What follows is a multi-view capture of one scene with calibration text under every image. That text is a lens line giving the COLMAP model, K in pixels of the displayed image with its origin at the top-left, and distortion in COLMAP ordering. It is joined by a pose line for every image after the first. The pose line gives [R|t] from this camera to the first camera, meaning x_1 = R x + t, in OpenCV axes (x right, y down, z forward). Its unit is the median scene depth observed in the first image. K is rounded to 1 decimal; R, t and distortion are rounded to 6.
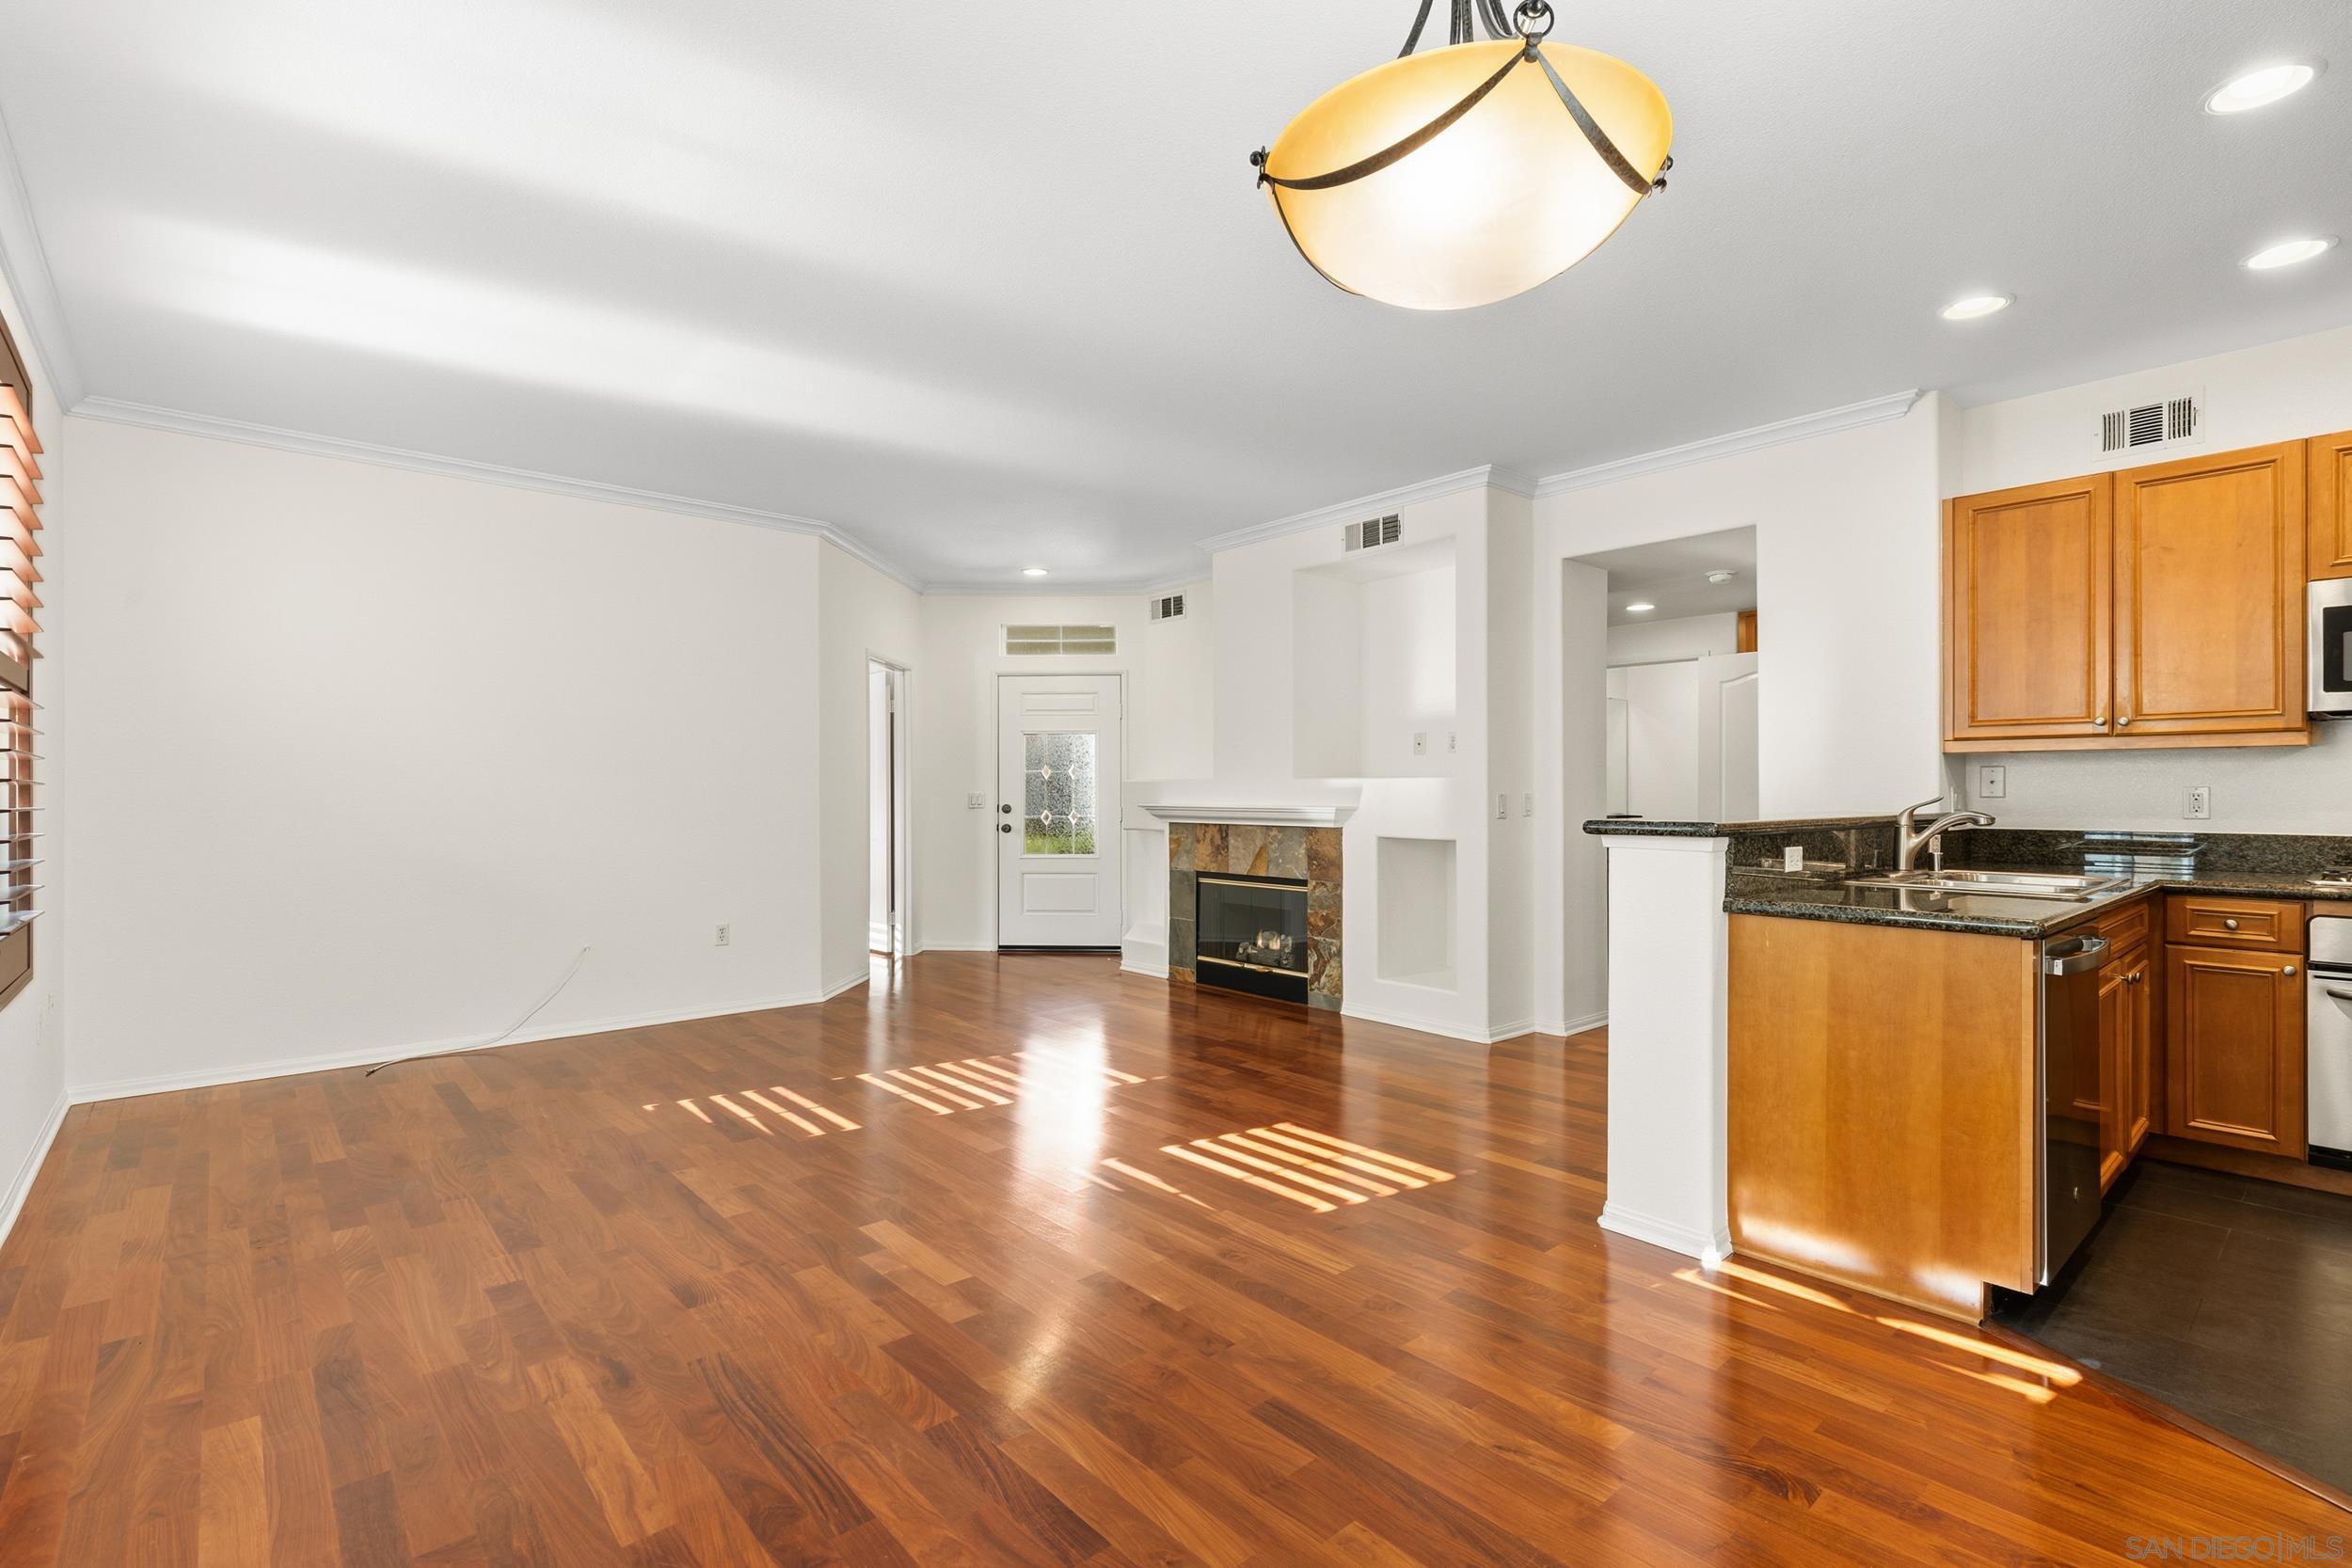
lens RADIAL K [[1071.2, 0, 1184.3], [0, 1071.2, 789.1], [0, 0, 1]] dist [0.013913, -0.003834]
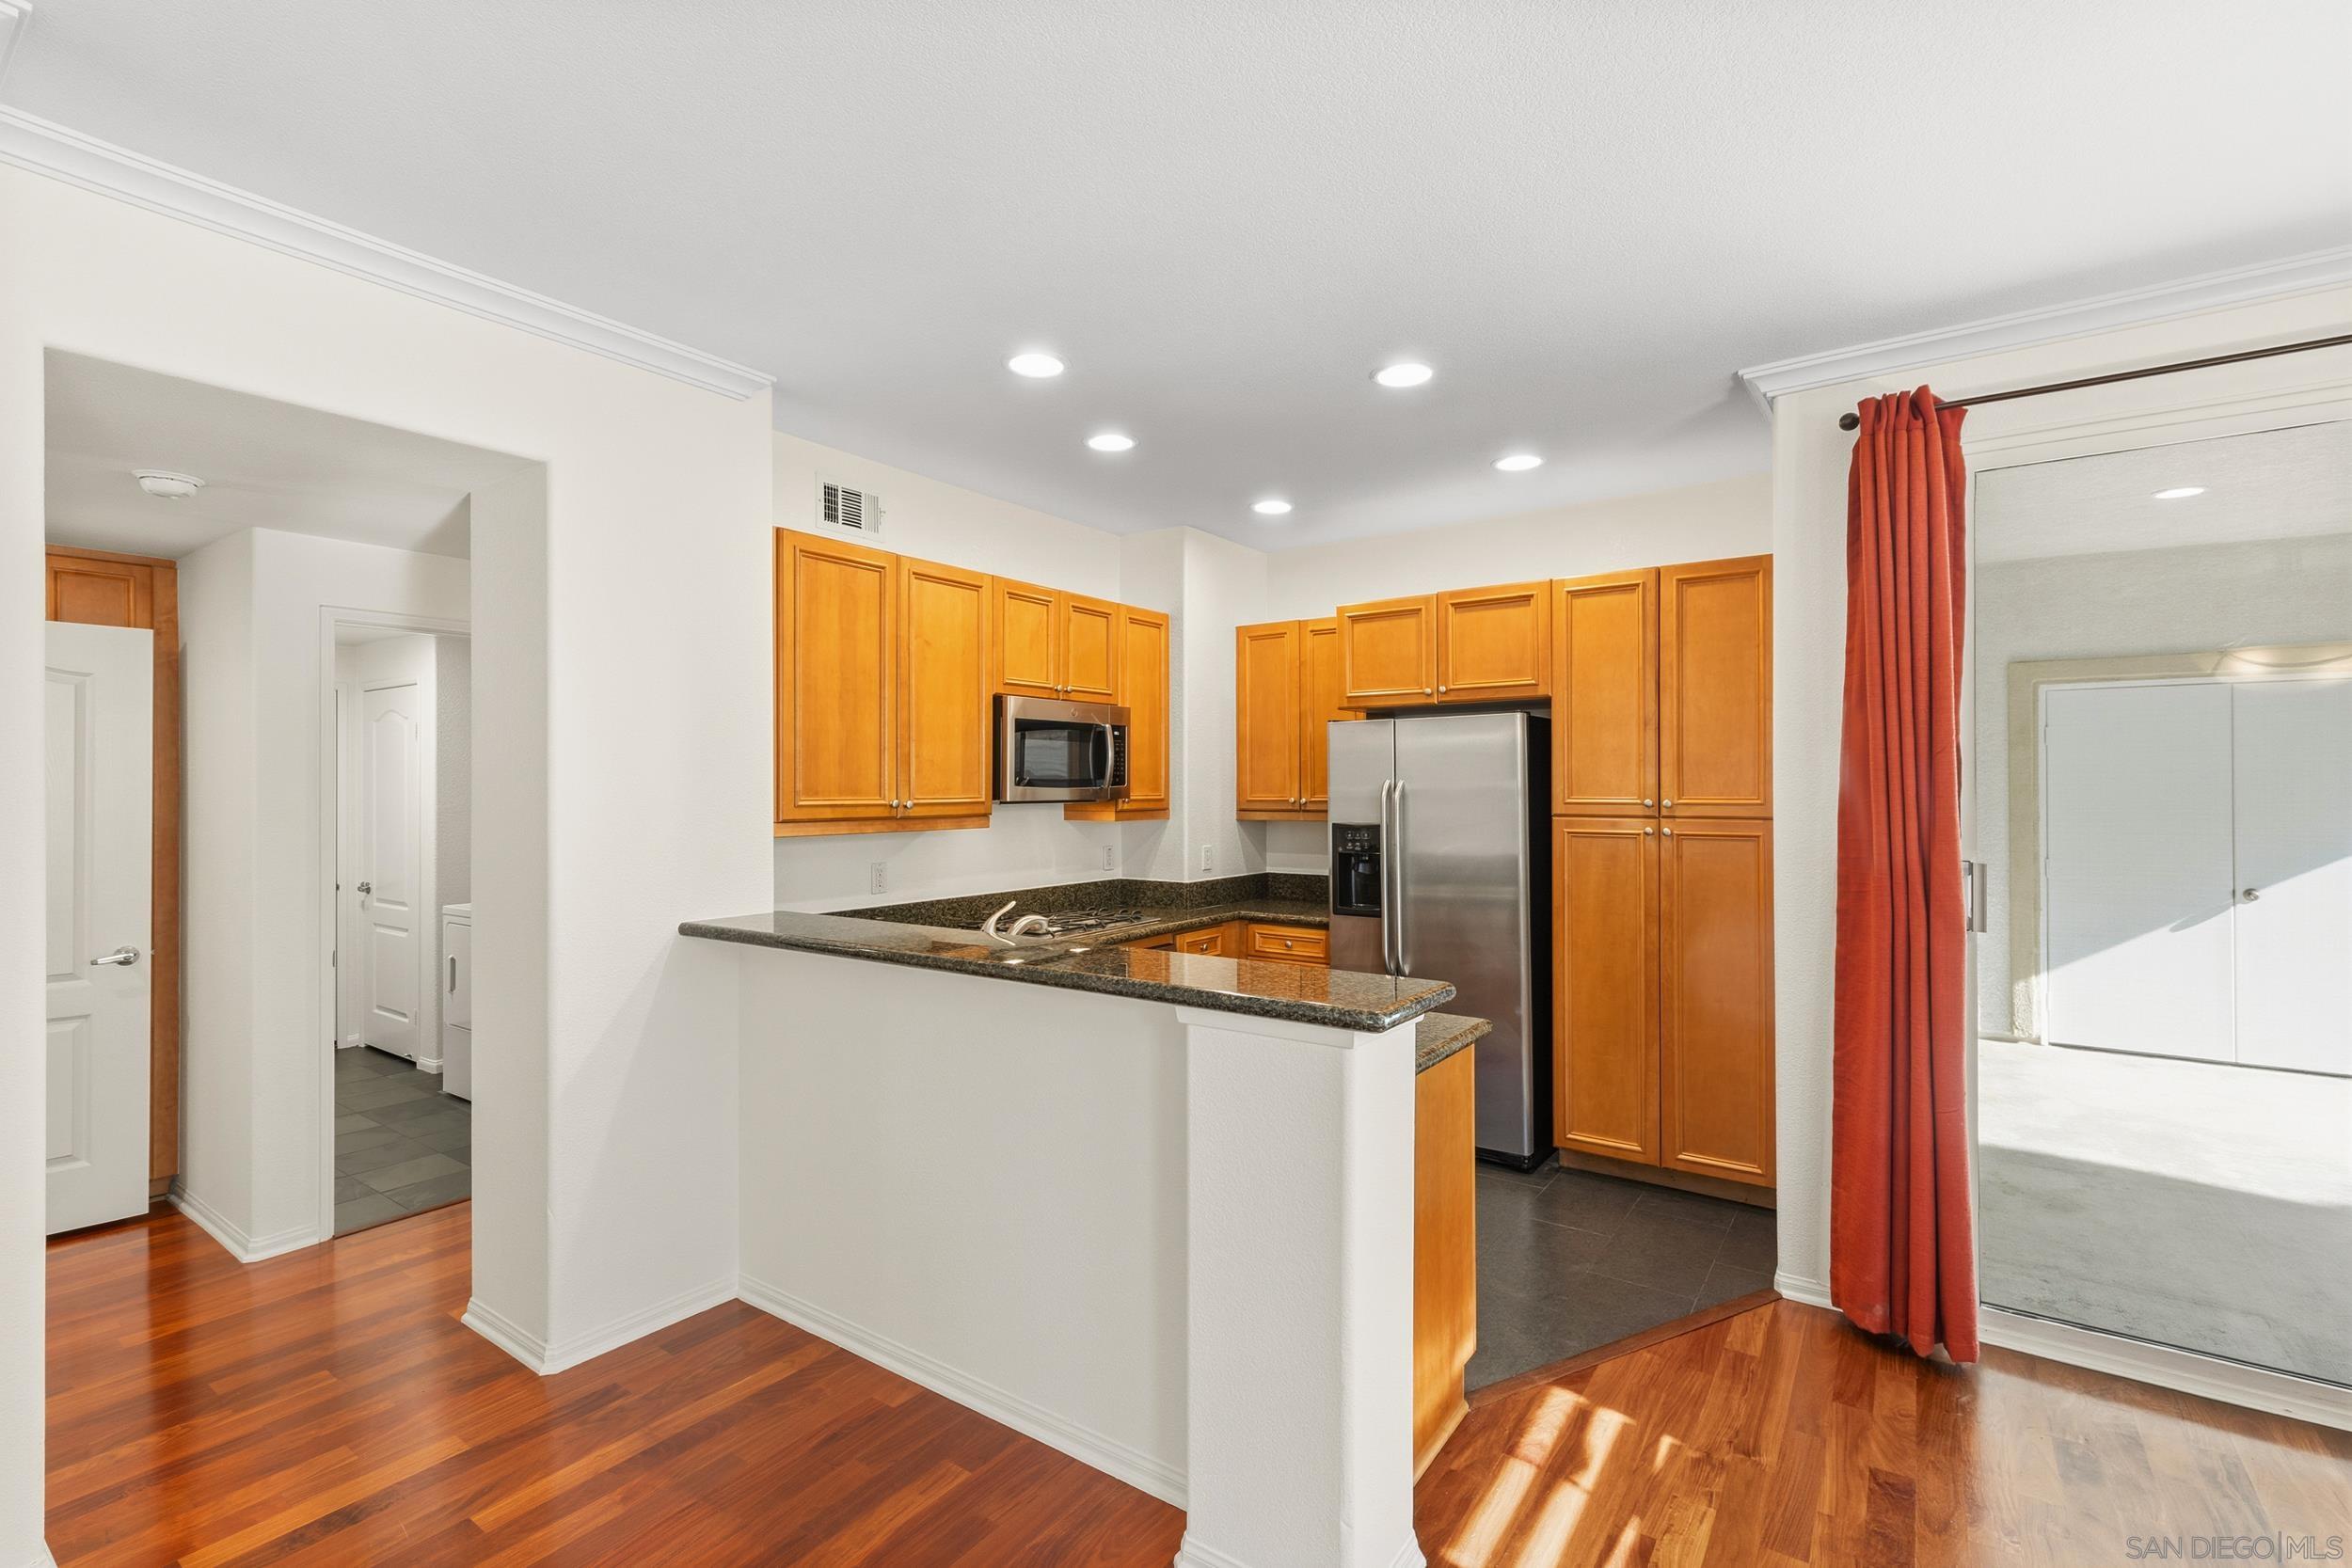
lens RADIAL K [[1071.2, 0, 1168.2], [0, 1071.2, 780.4], [0, 0, 1]] dist [0.013913, -0.003834]
pose [[-0.221880, 0.004897, 0.975062, -0.152667], [0.000734, 0.999988, -0.004855, -0.076567], [-0.975074, -0.000362, -0.221881, 0.931417]]
